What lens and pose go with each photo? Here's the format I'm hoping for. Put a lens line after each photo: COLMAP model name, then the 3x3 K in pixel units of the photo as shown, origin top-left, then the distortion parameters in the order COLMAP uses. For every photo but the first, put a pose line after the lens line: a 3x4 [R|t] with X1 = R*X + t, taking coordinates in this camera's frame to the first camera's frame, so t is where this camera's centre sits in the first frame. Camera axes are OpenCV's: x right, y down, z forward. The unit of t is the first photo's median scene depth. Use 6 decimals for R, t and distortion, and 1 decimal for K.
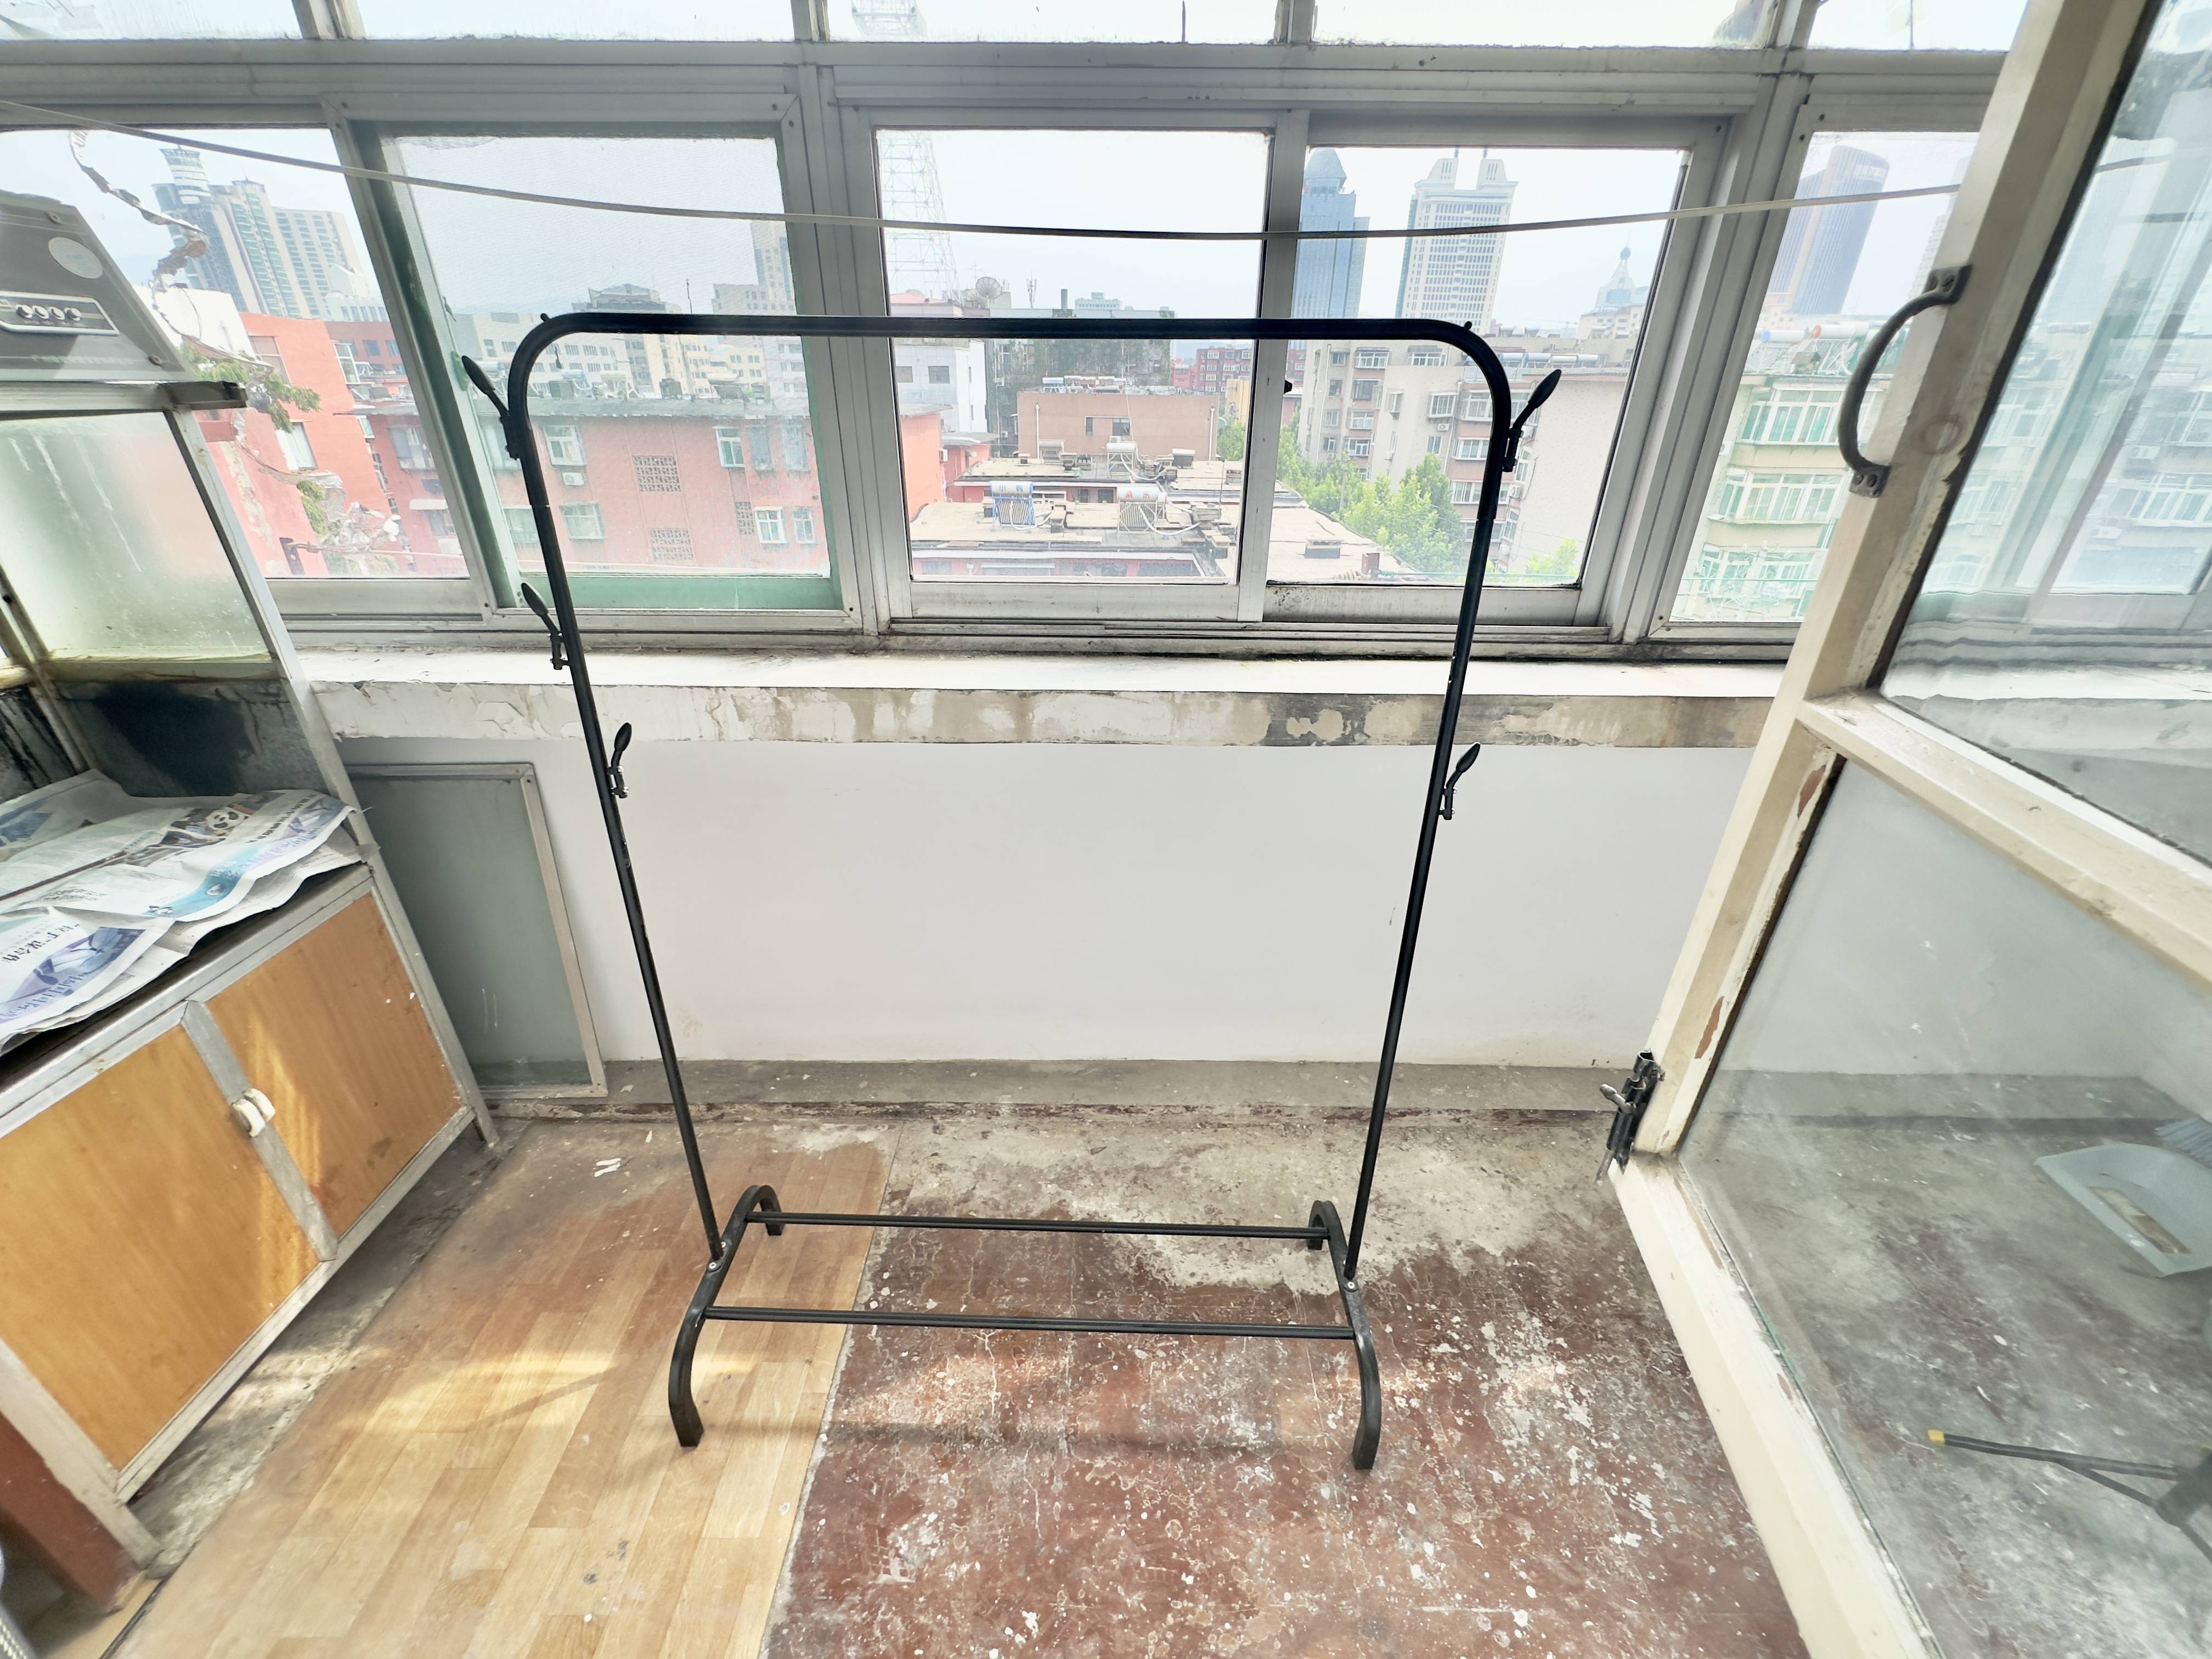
lens RADIAL K [[881.0, 0, 1106.0], [0, 881.0, 829.5], [0, 0, 1]] dist [-0.000547, 0.000271]
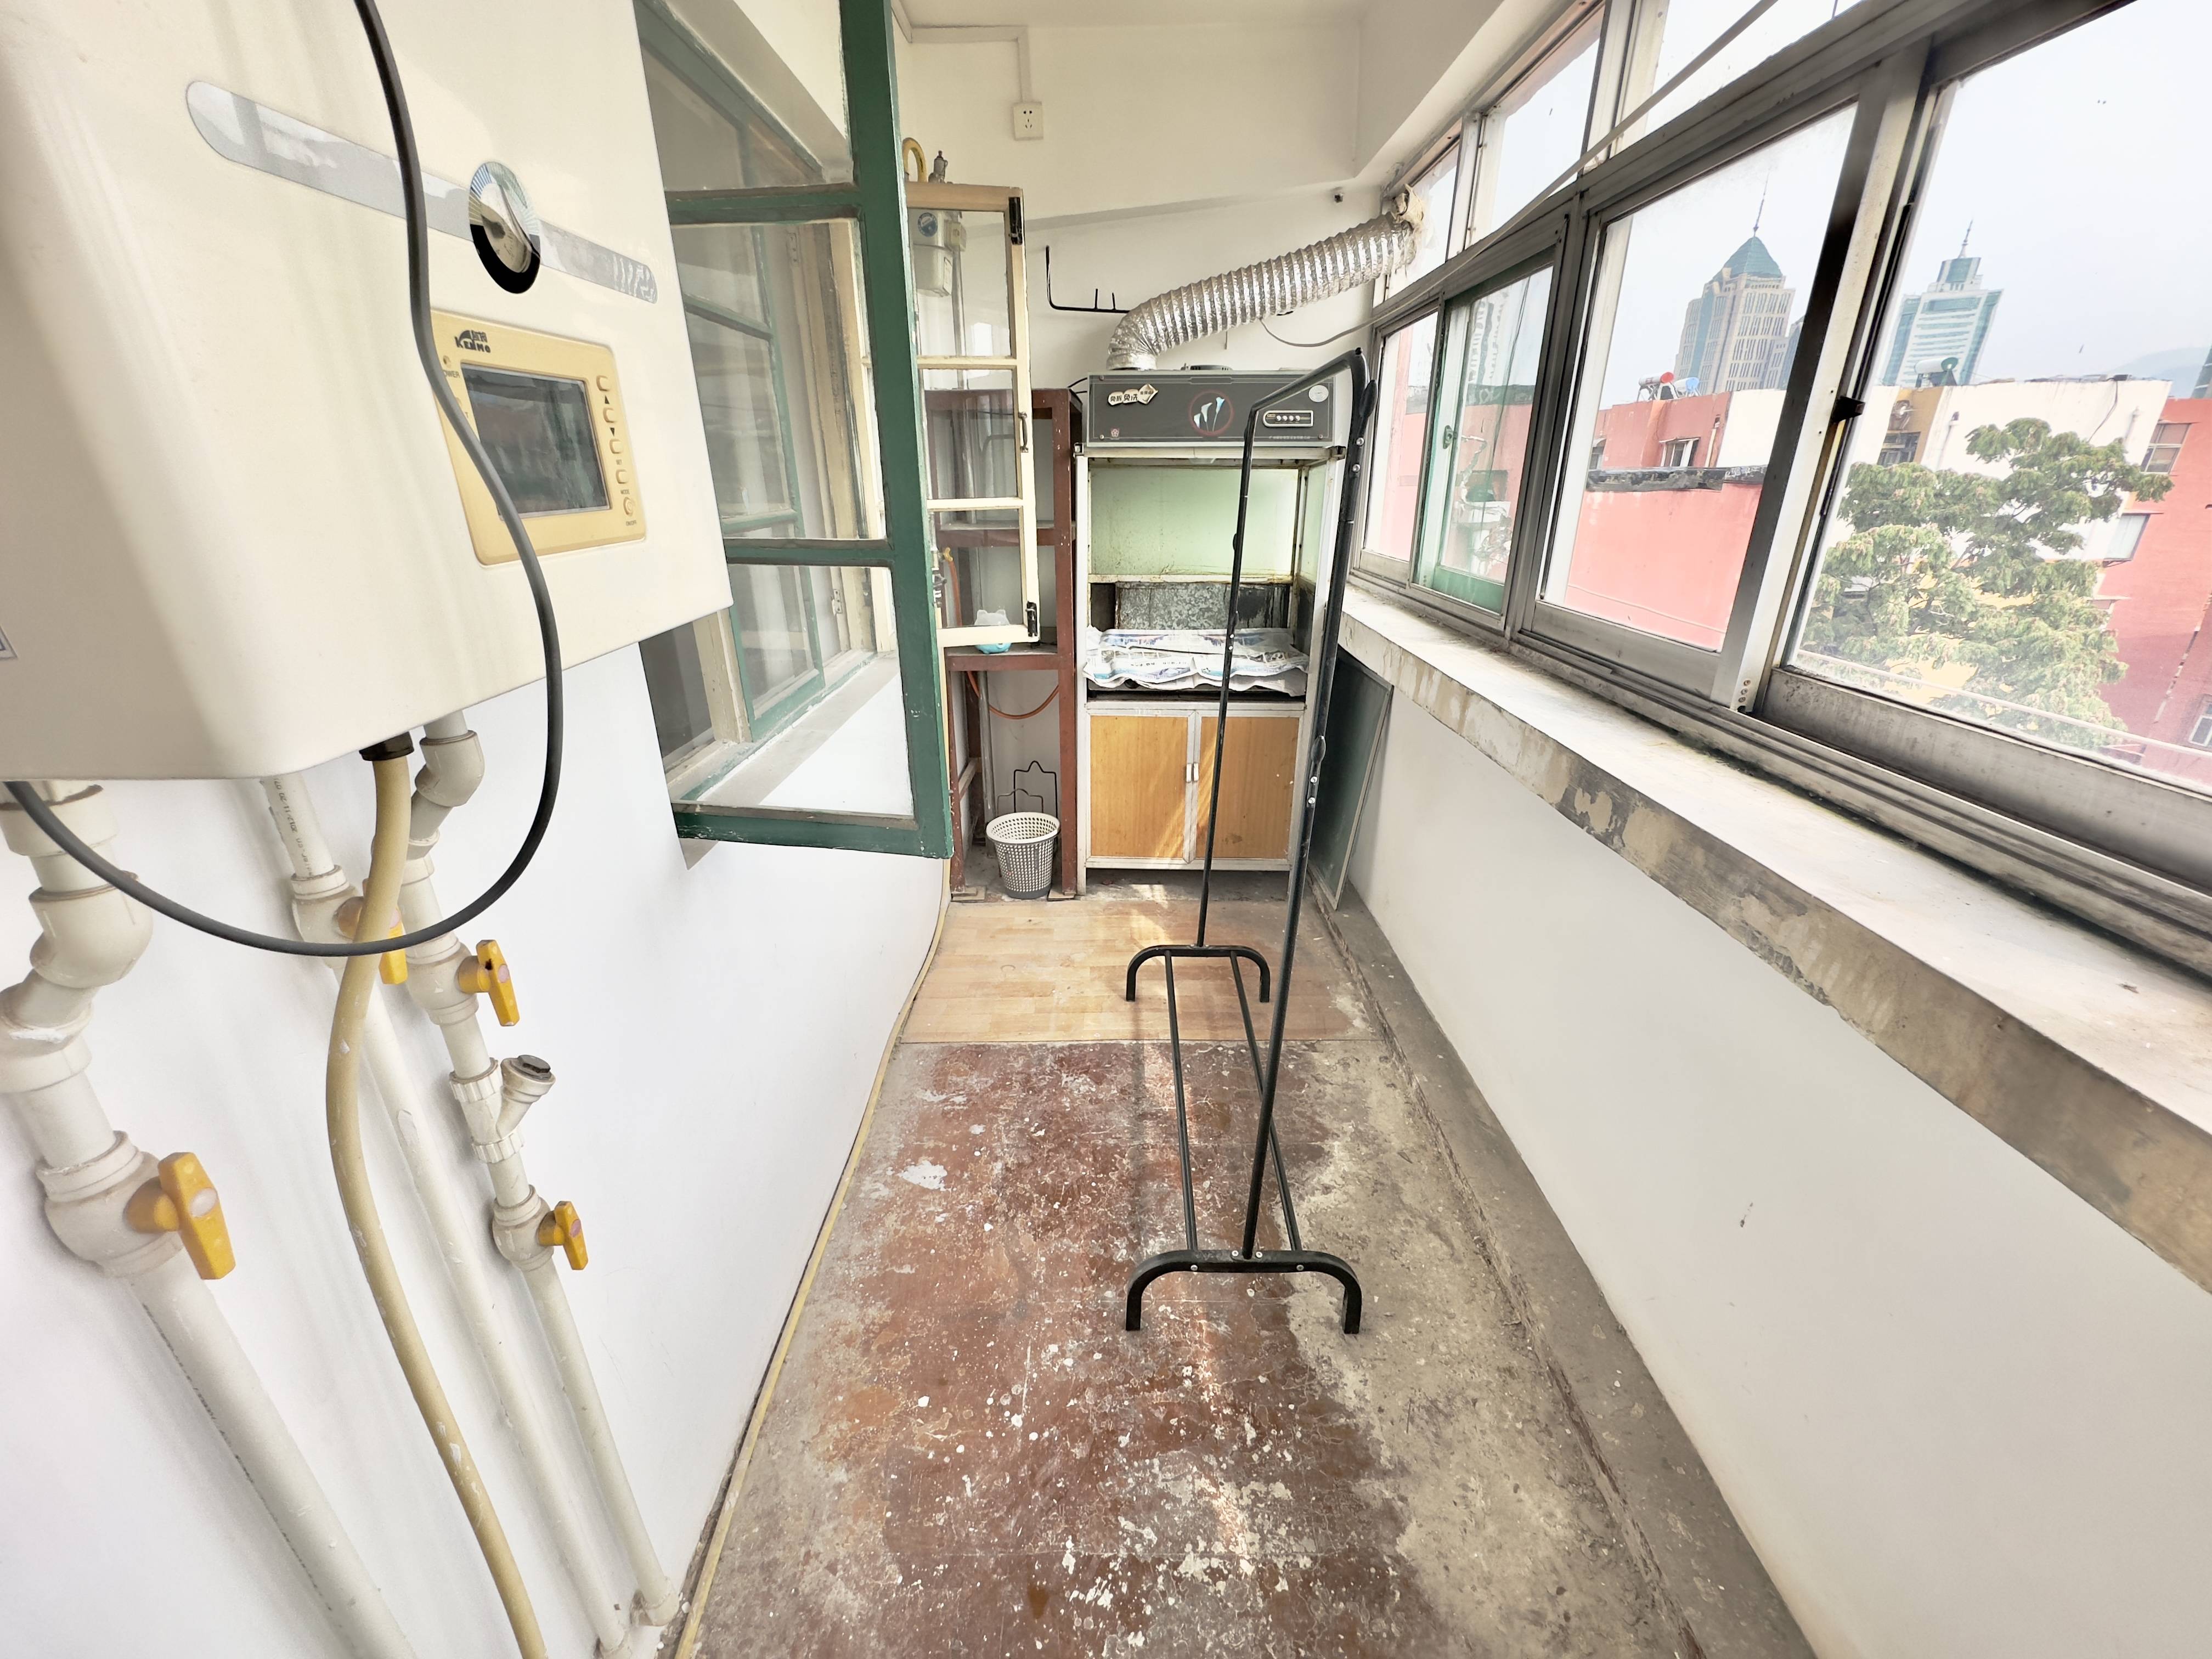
lens RADIAL K [[881.0, 0, 1106.0], [0, 881.0, 829.5], [0, 0, 1]] dist [-0.000547, 0.000271]
pose [[0.003885, 0.369221, -0.929334, 1.051763], [-0.449698, 0.830712, 0.328159, -0.172649], [0.893172, 0.416645, 0.169265, 0.471391]]
